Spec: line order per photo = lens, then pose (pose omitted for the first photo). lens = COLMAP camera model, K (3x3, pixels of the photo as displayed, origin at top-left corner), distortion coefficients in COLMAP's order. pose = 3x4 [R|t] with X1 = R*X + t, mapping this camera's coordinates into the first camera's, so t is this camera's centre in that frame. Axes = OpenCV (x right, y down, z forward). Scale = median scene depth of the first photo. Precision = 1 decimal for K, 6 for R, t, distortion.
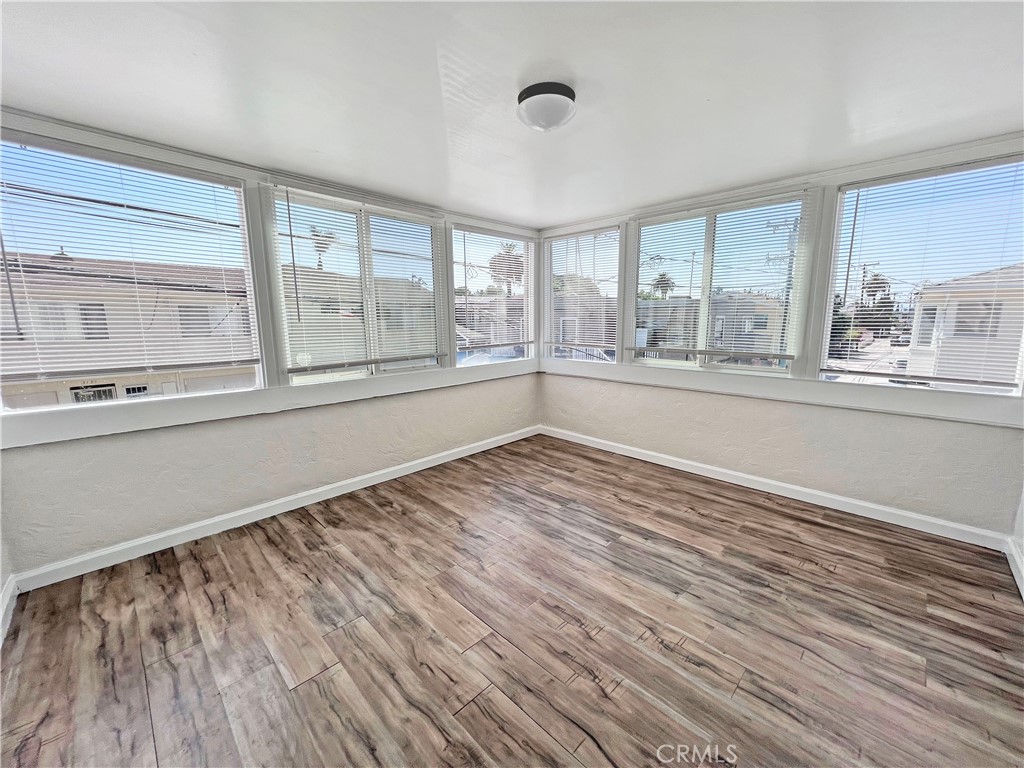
lens RADIAL K [[403.2, 0, 524.6], [0, 403.2, 381.8], [0, 0, 1]] dist [-0.001378, -0.000055]
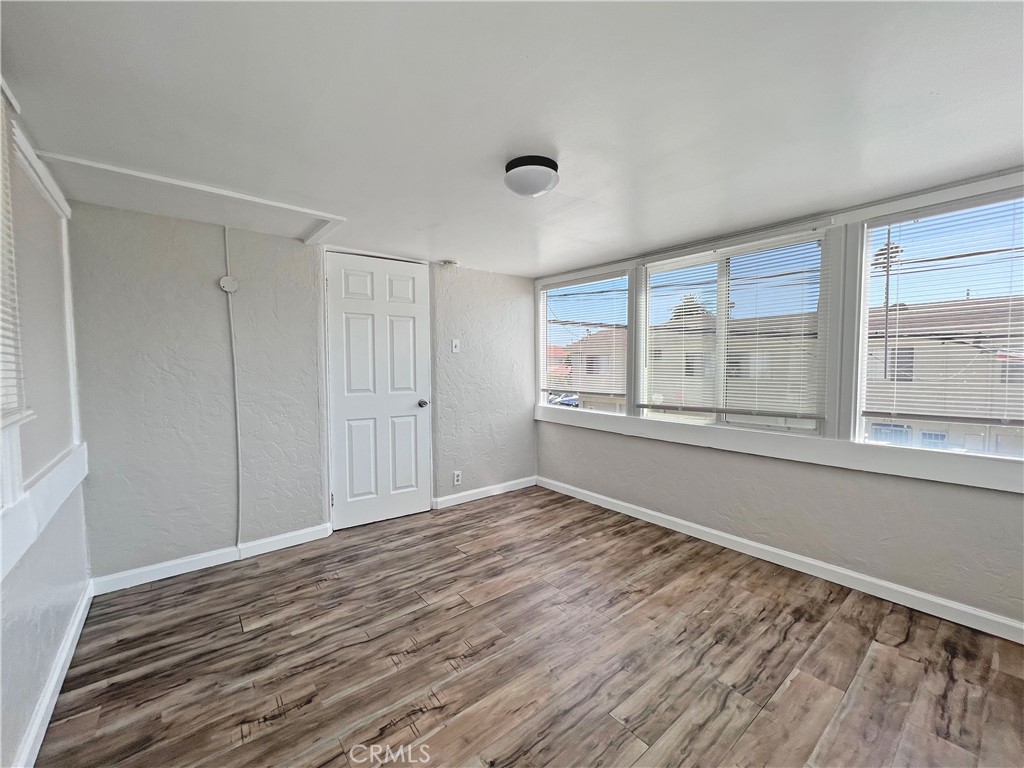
lens RADIAL K [[423.2, 0, 510.5], [0, 423.2, 385.2], [0, 0, 1]] dist [0.000022, 0.000159]
pose [[-0.129761, 0.053608, -0.990095, 0.832295], [-0.150873, 0.985843, 0.073151, -0.135809], [0.980000, 0.158871, -0.119835, 0.800997]]
